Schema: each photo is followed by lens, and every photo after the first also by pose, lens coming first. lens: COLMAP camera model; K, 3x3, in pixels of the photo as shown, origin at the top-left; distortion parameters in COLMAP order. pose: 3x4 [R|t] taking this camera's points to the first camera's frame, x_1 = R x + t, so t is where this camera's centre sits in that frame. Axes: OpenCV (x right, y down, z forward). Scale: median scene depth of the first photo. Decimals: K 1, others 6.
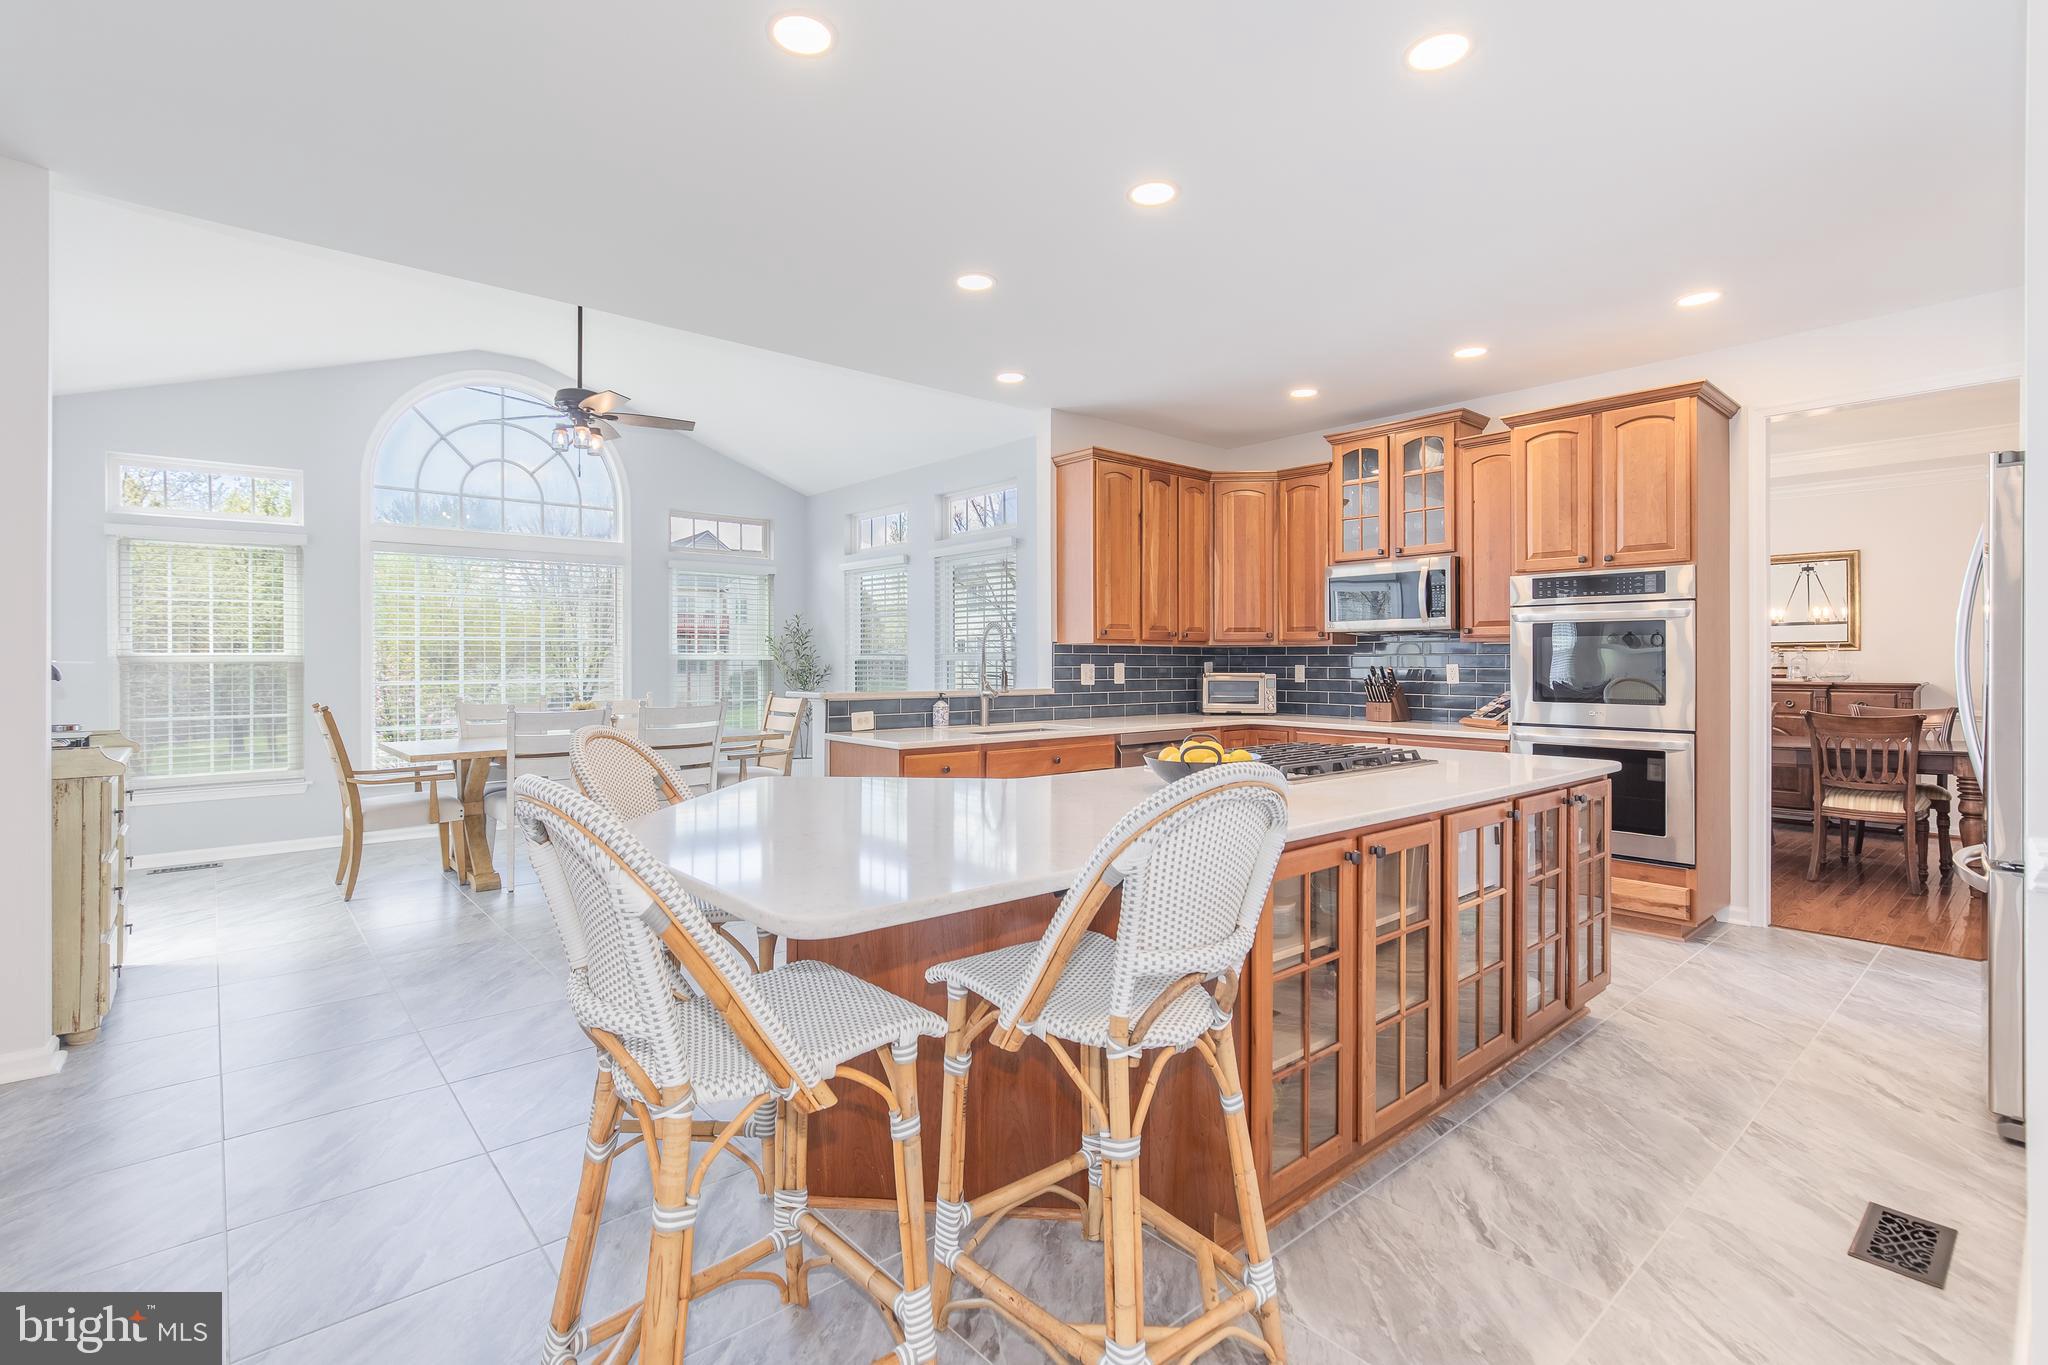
lens RADIAL K [[931.9, 0, 1006.7], [0, 931.9, 673.6], [0, 0, 1]] dist [-0.010147, 0.003369]
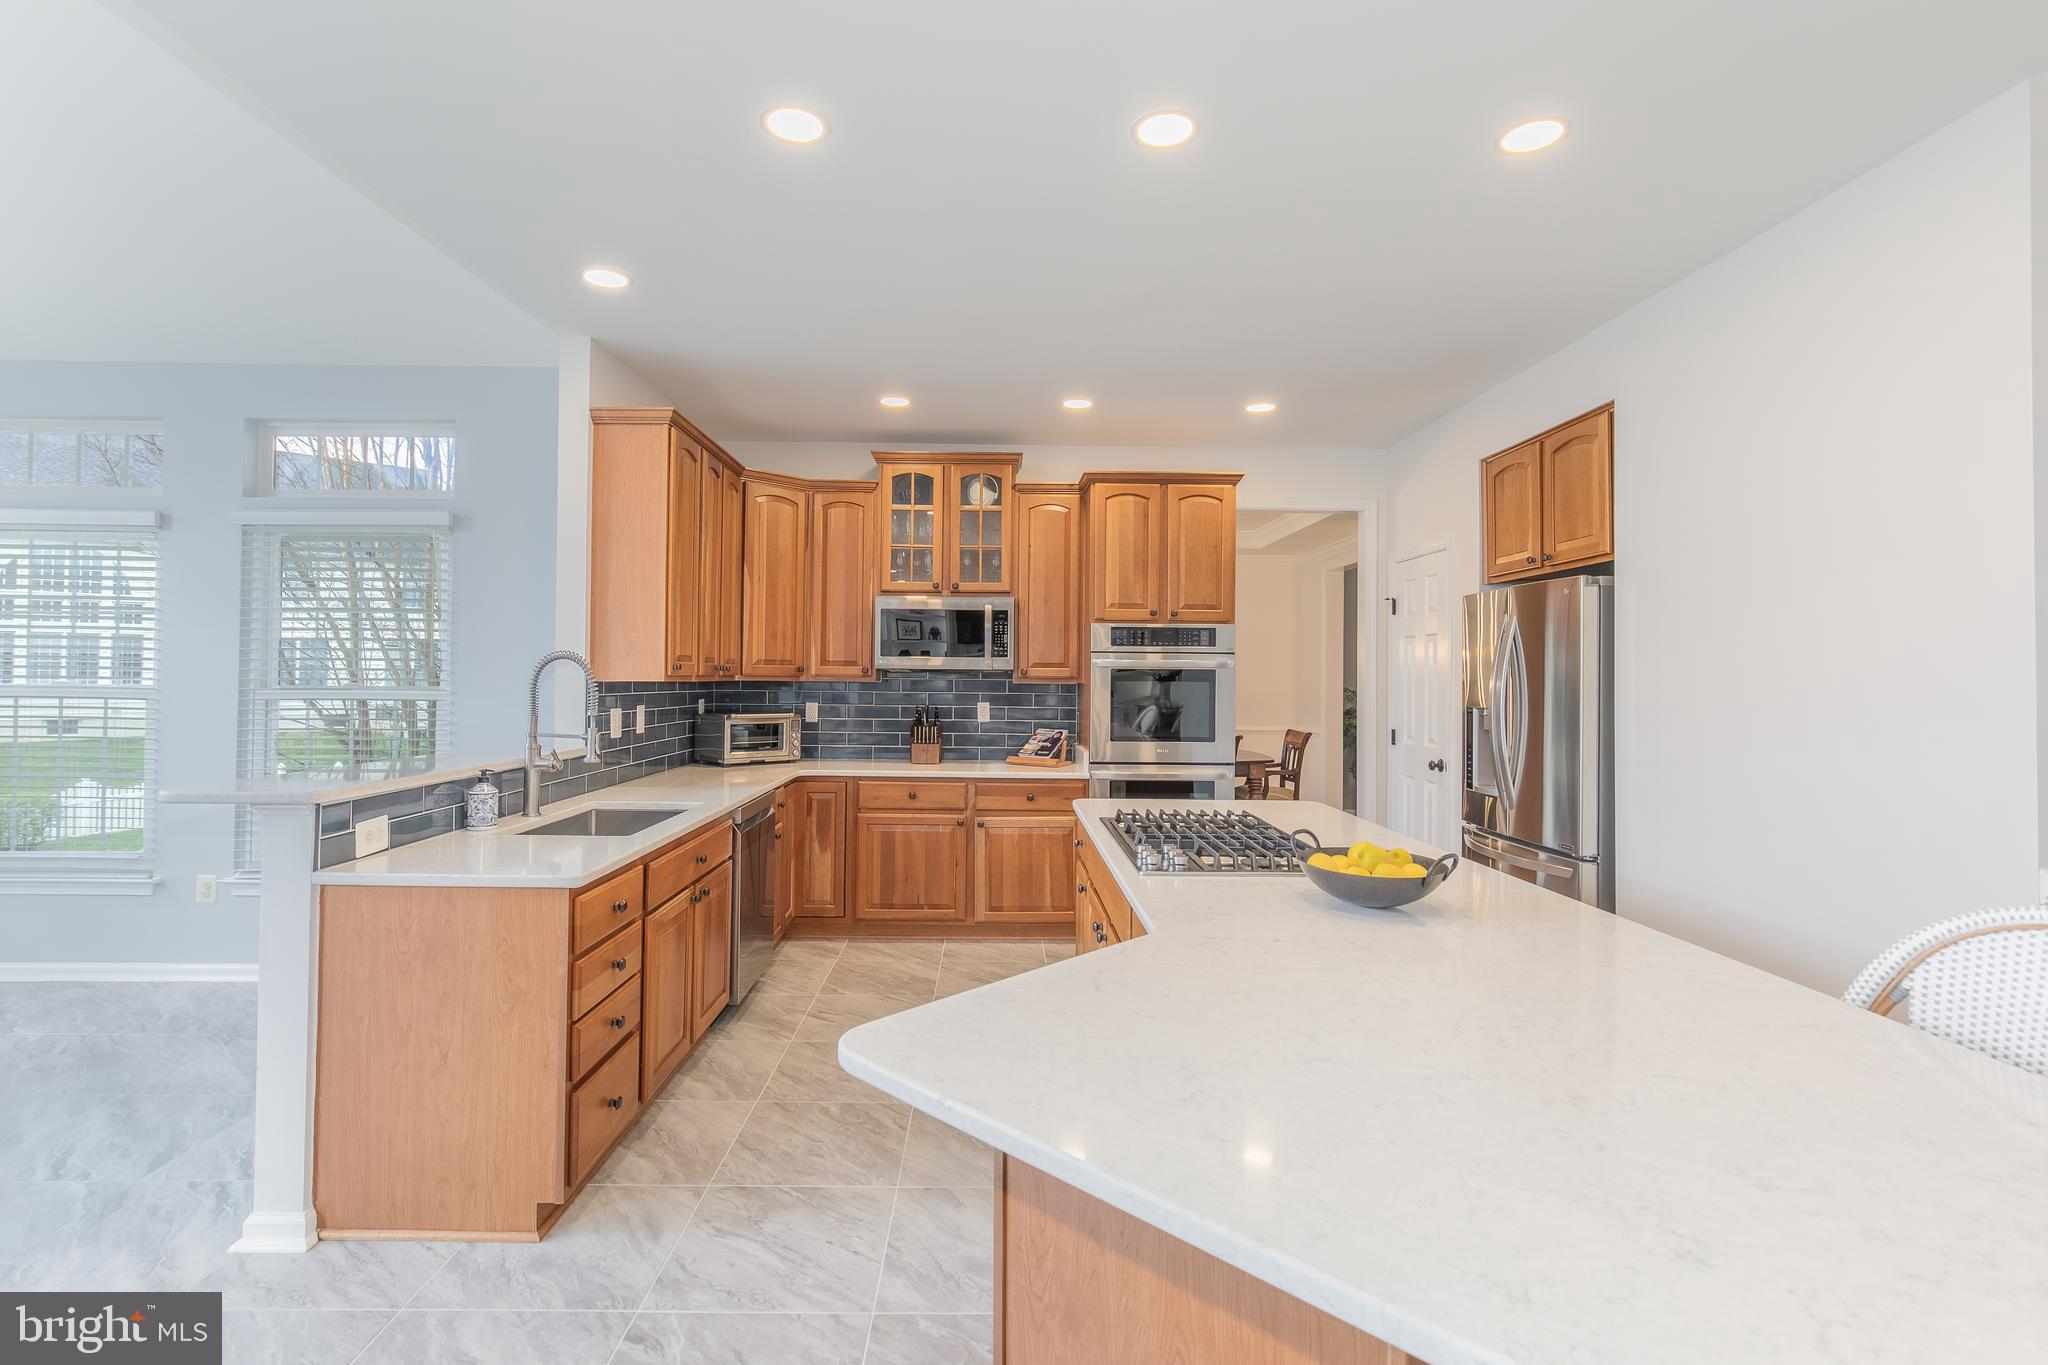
lens RADIAL K [[931.9, 0, 1018.9], [0, 931.9, 675.2], [0, 0, 1]] dist [-0.010147, 0.003369]
pose [[0.647597, 0.007764, 0.761944, -0.277521], [0.001063, 0.999938, -0.011092, -0.029795], [-0.761983, 0.007993, 0.647548, 0.332205]]
